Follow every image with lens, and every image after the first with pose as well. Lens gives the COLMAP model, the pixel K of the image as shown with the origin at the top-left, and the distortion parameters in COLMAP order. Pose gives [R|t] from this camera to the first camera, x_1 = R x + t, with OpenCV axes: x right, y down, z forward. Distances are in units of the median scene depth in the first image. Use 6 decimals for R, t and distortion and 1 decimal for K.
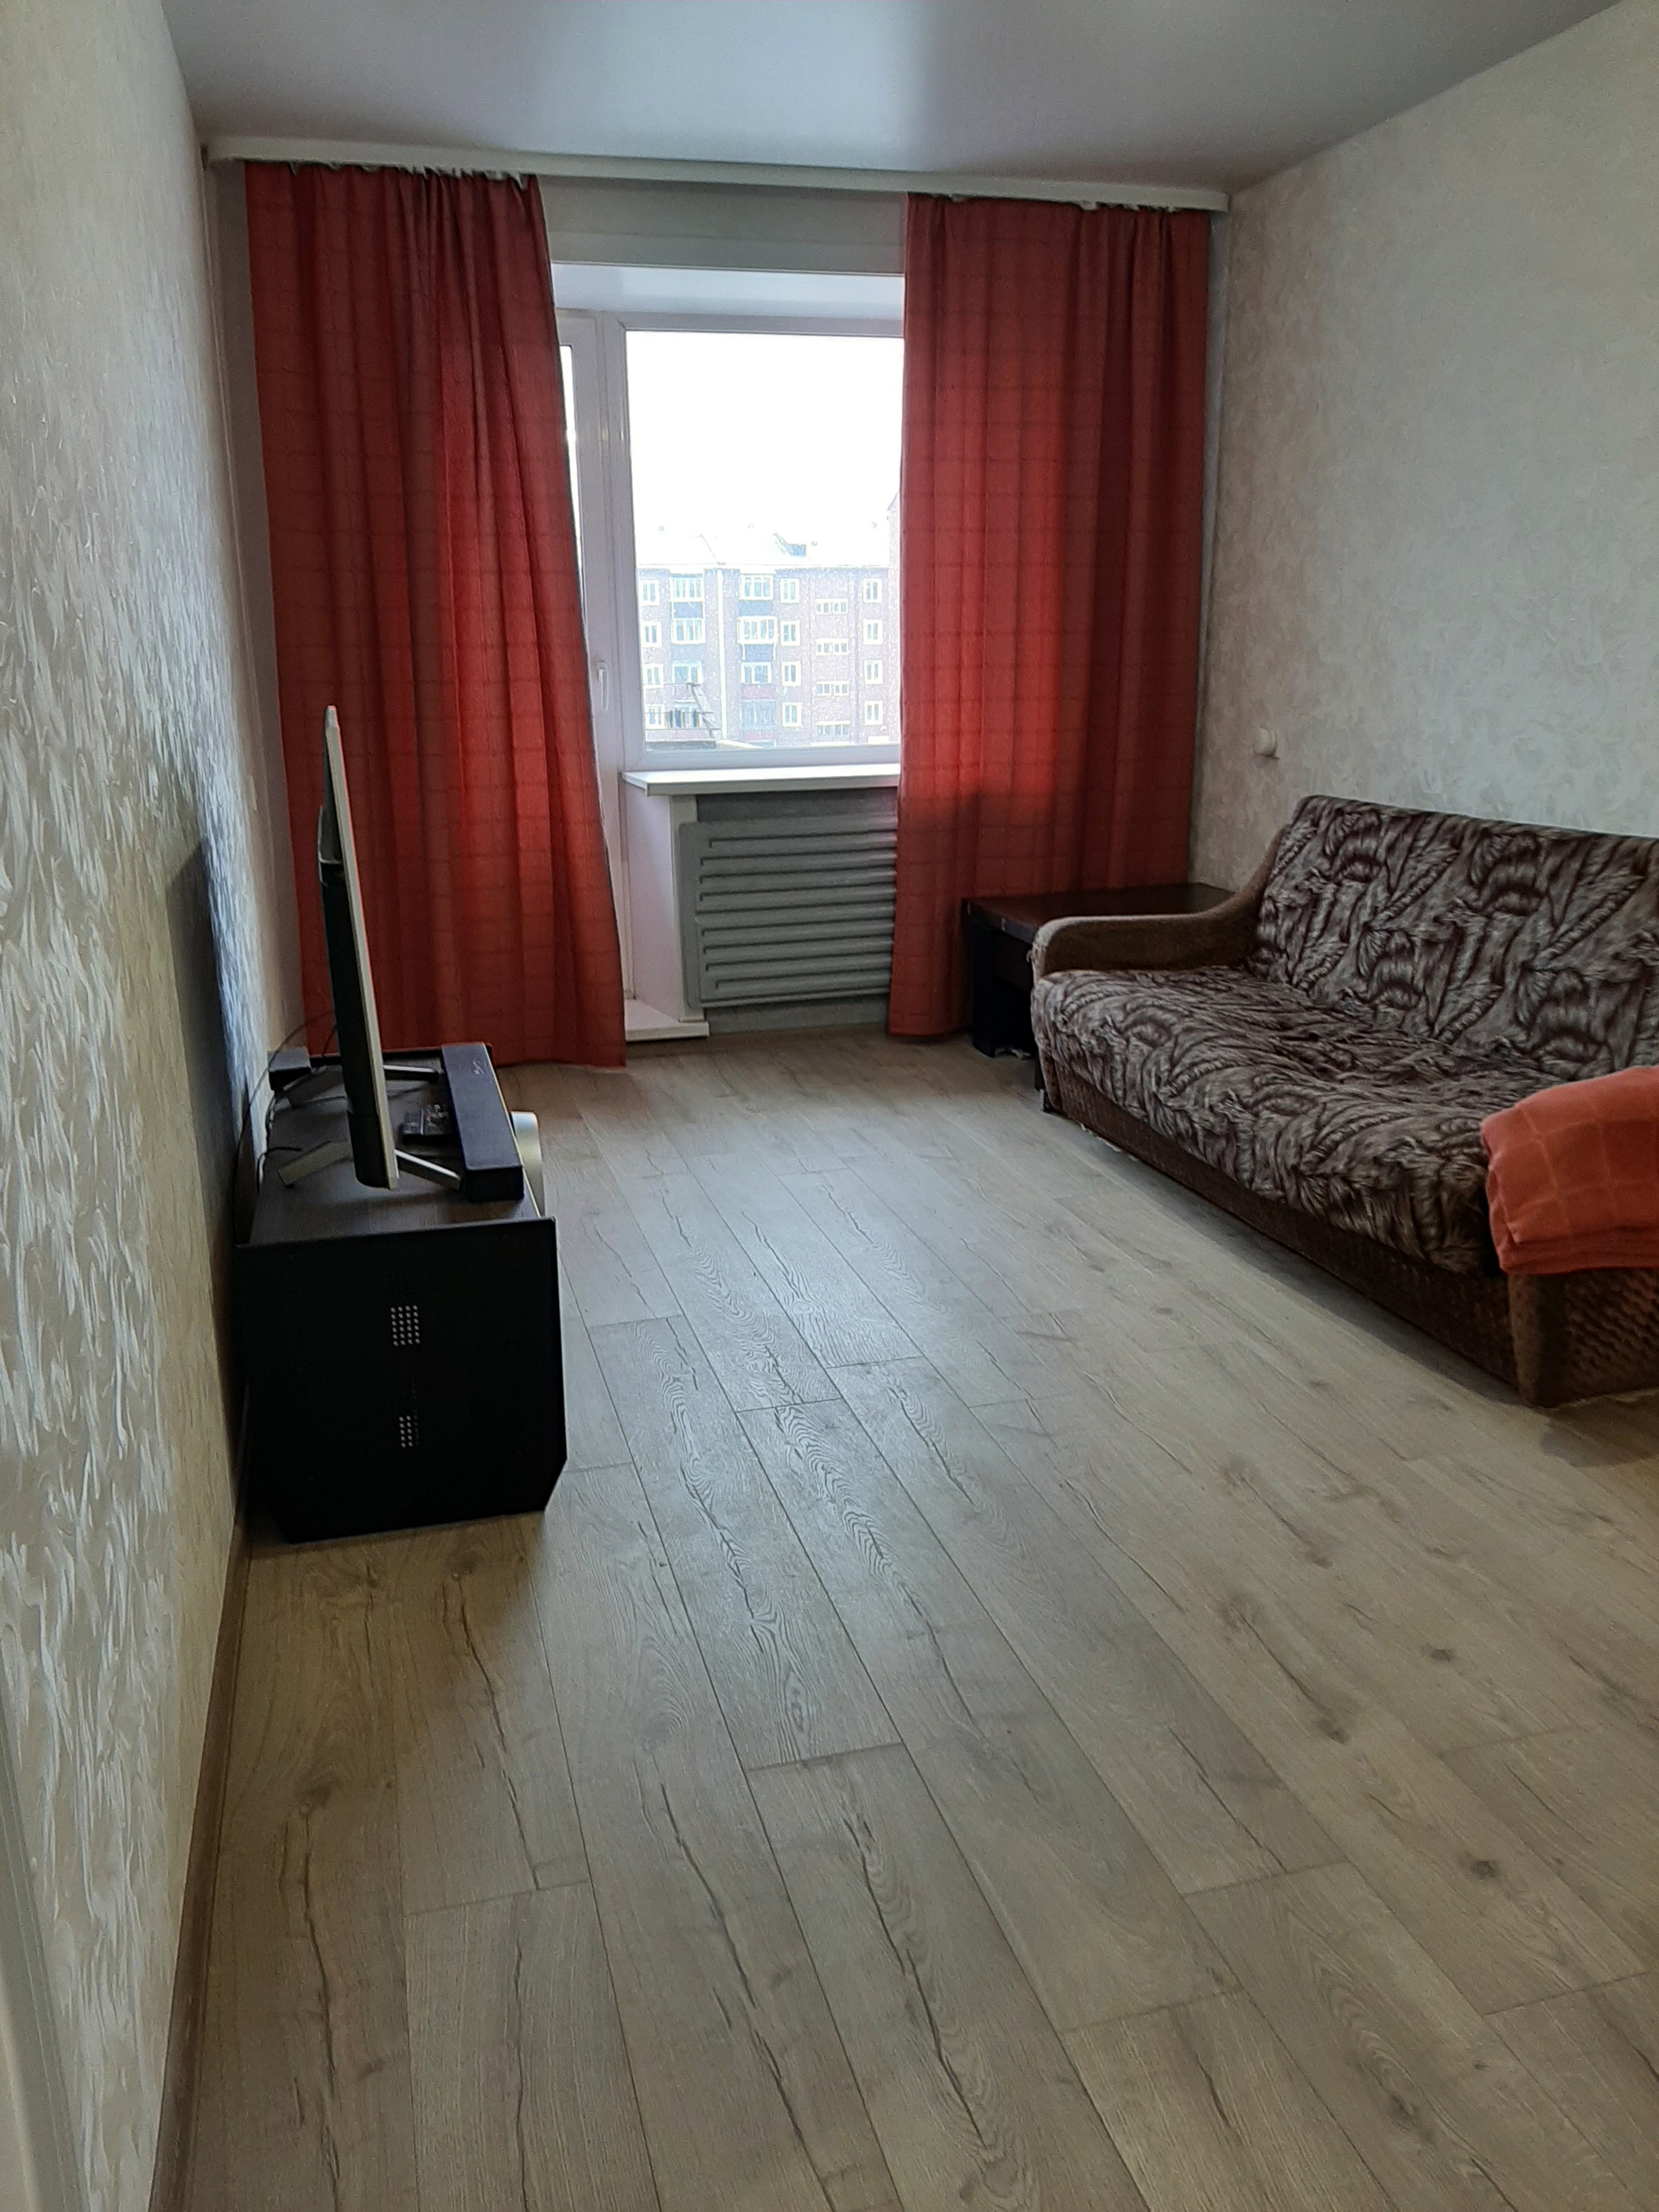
lens RADIAL K [[1645.1, 0, 829.5], [0, 1645.1, 1106.0], [0, 0, 1]] dist [0.031202, -0.066808]
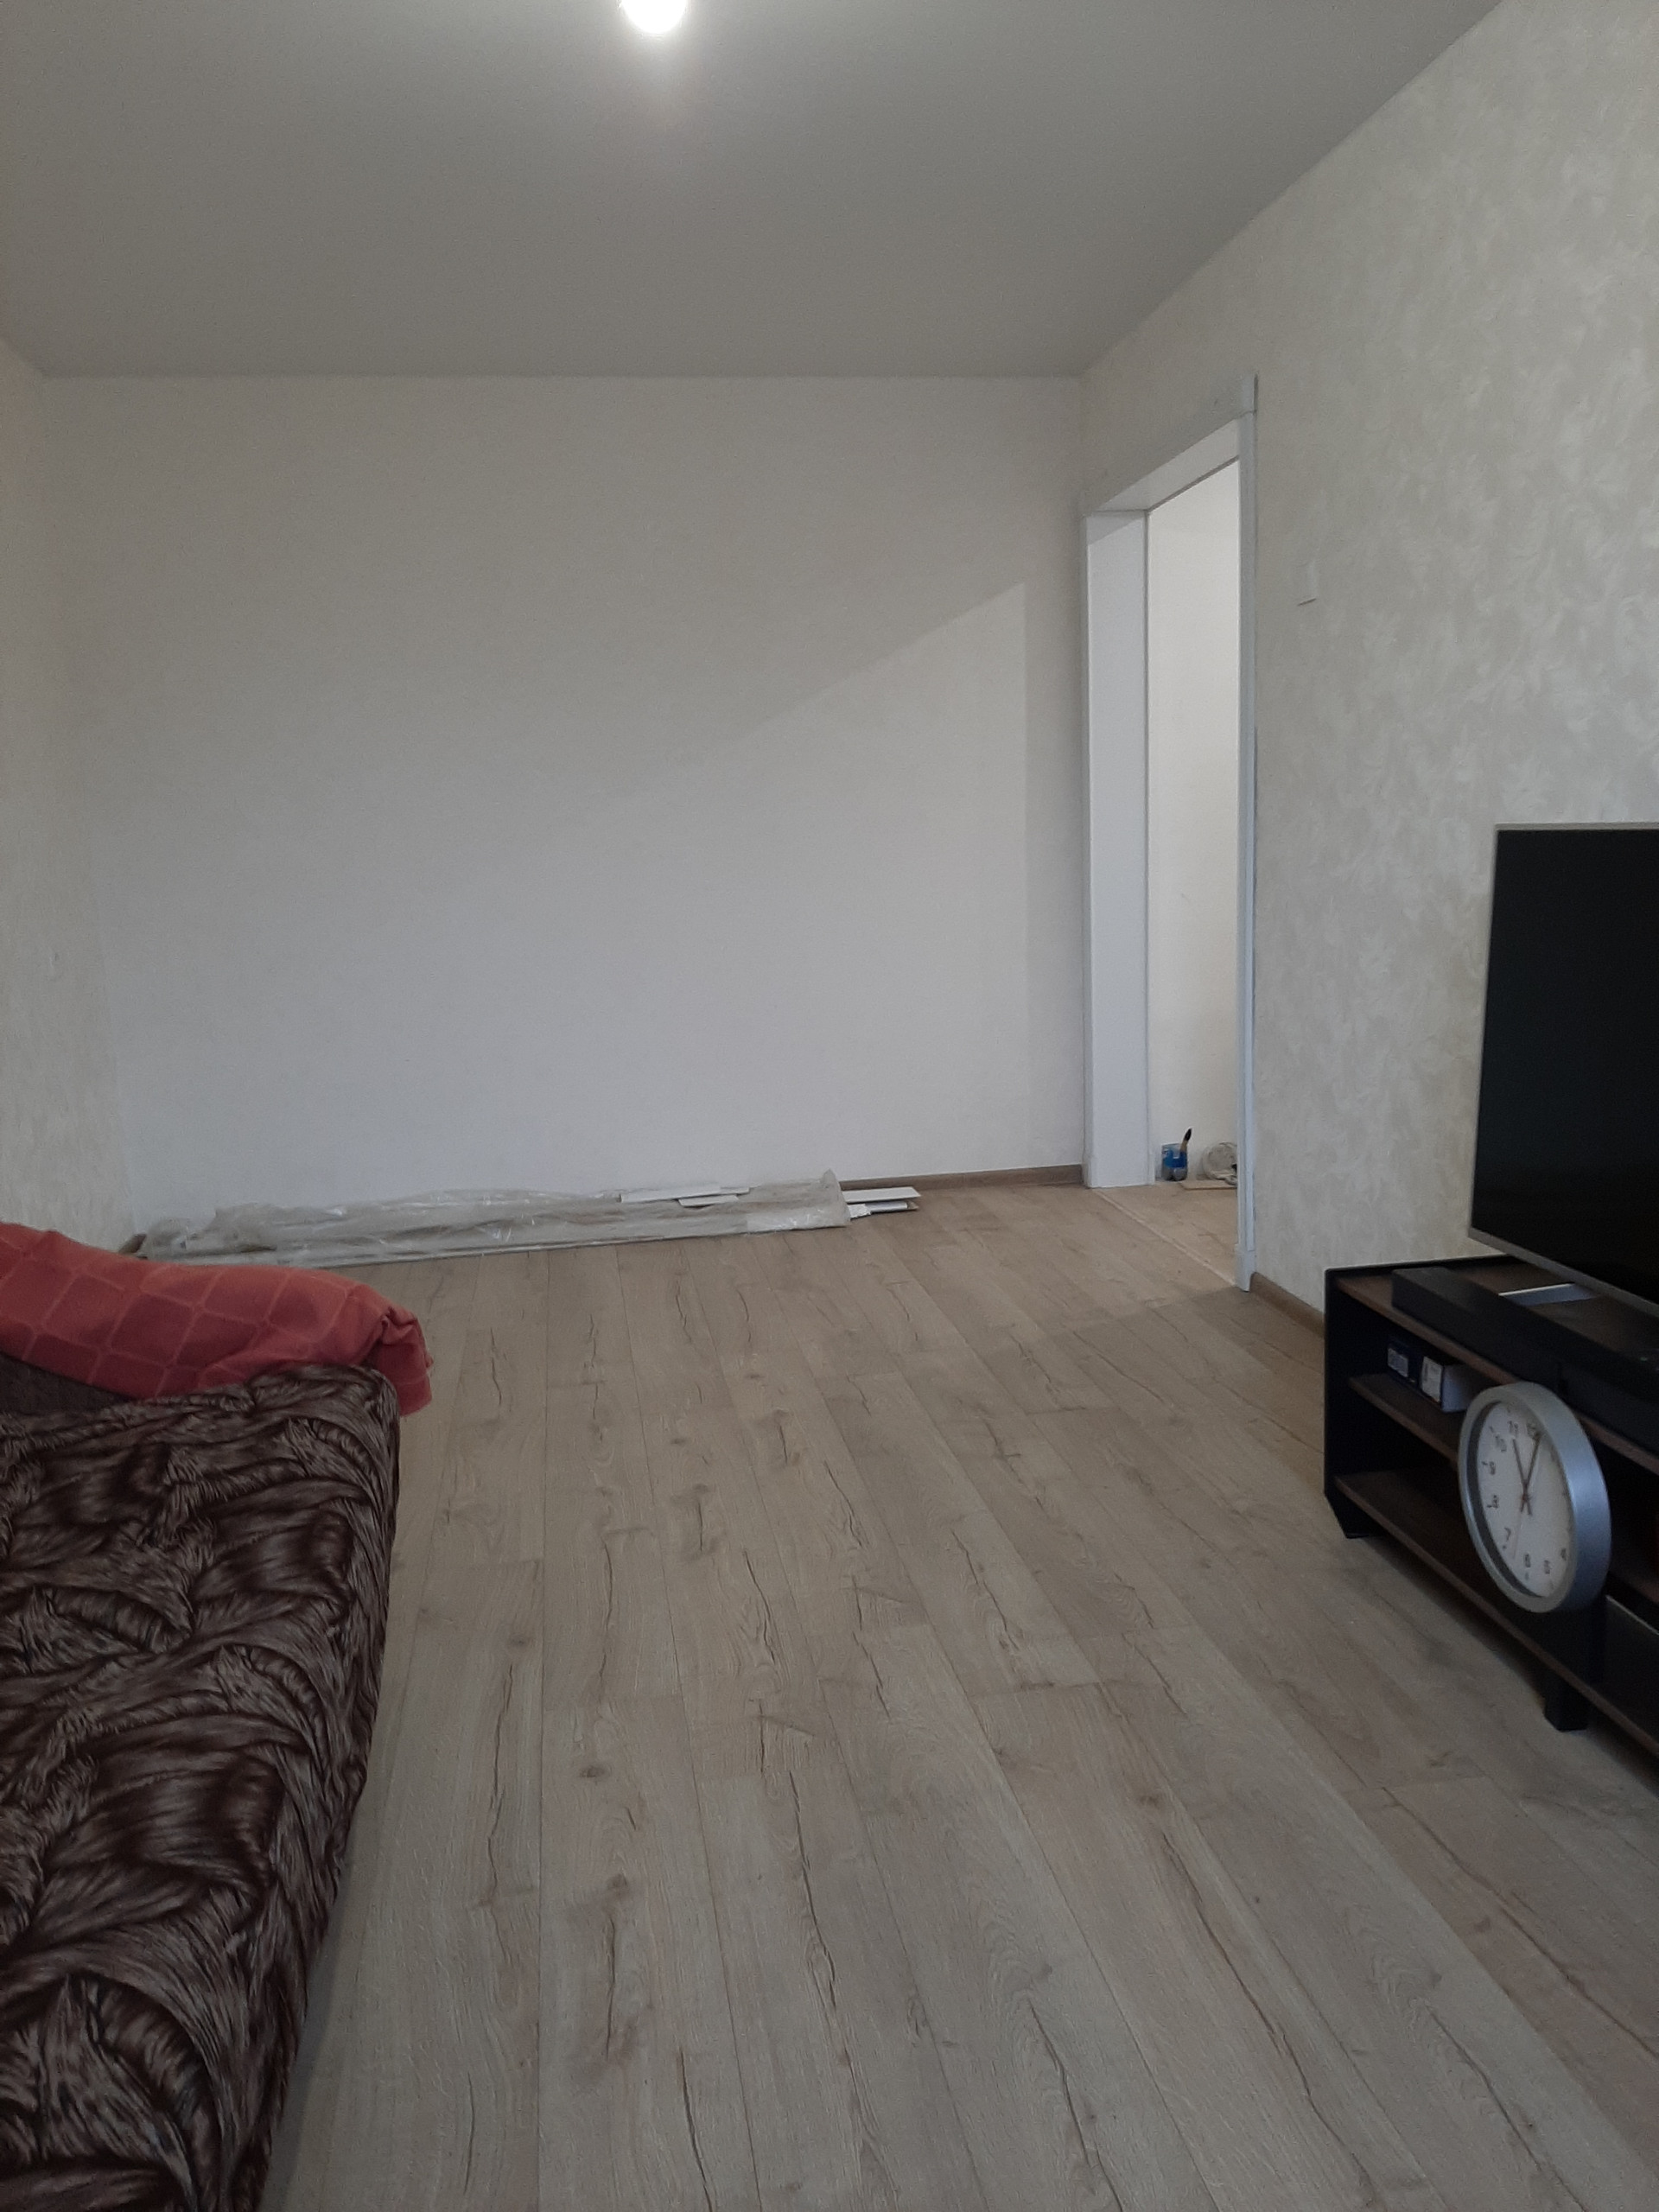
lens RADIAL K [[1645.1, 0, 829.5], [0, 1645.1, 1106.0], [0, 0, 1]] dist [0.031202, -0.066808]
pose [[-0.991016, 0.038990, 0.127931, 0.013094], [0.090678, 0.899009, 0.428440, -0.449141], [-0.098307, 0.436191, -0.894468, 1.664012]]
